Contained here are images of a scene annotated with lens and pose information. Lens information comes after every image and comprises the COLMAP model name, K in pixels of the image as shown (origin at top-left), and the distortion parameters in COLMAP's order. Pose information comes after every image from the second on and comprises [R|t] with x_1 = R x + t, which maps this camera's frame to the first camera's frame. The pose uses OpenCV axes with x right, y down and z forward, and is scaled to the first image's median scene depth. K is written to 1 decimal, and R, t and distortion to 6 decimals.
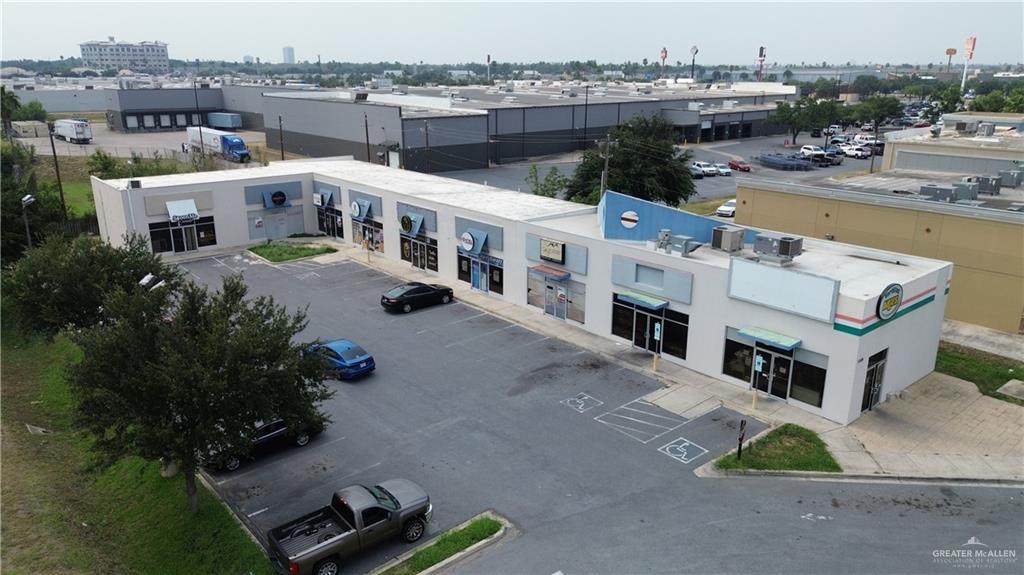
lens RADIAL K [[752.4, 0, 512.0], [0, 752.4, 287.5], [0, 0, 1]] dist [0.113652, -0.314119]
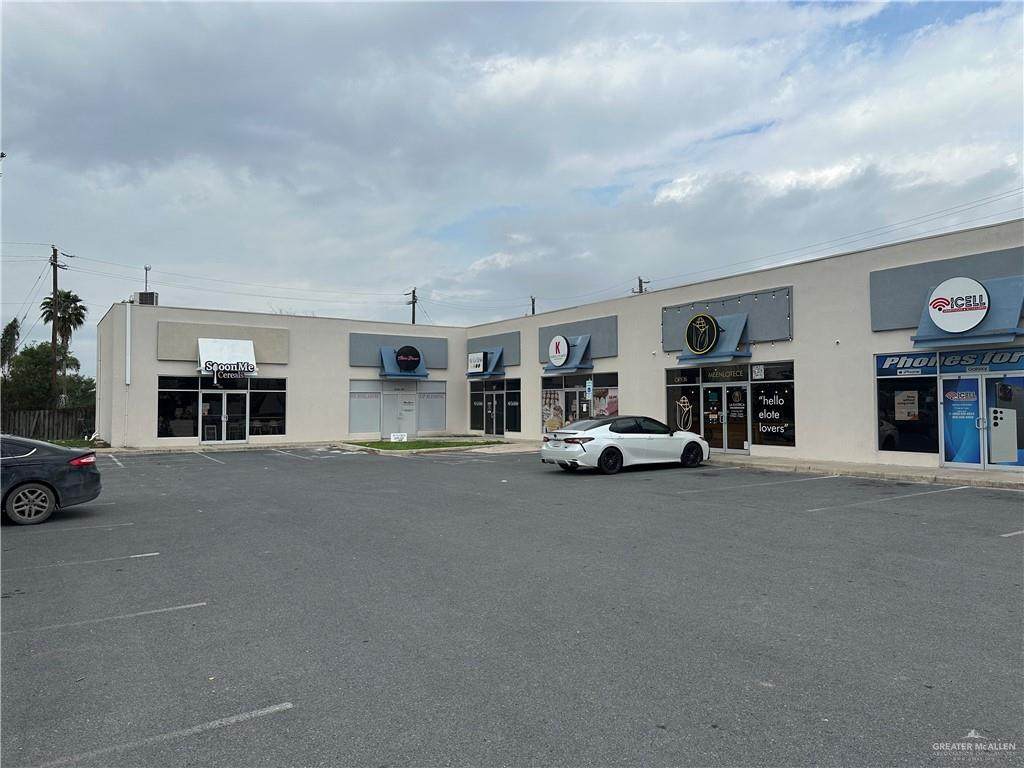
lens RADIAL K [[694.1, 0, 512.0], [0, 694.1, 384.0], [0, 0, 1]] dist [0.045564, -0.001683]
pose [[0.993616, -0.008356, -0.112509, -0.225792], [-0.030299, 0.940852, -0.337459, 0.085920], [0.108674, 0.338714, 0.934592, 0.701345]]
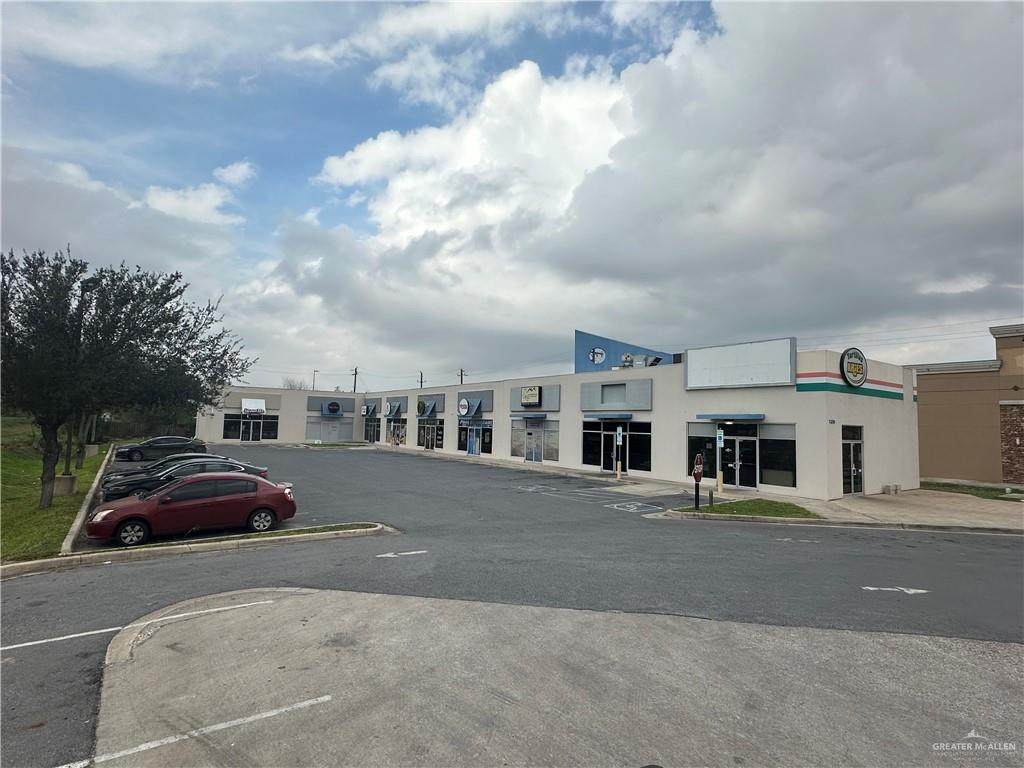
lens RADIAL K [[531.2, 0, 518.4], [0, 531.2, 380.4], [0, 0, 1]] dist [-0.001220, -0.000078]
pose [[0.996420, 0.018529, -0.082484, 0.090384], [-0.048685, 0.923419, -0.380692, 0.207909], [0.069113, 0.383345, 0.921016, 0.245996]]
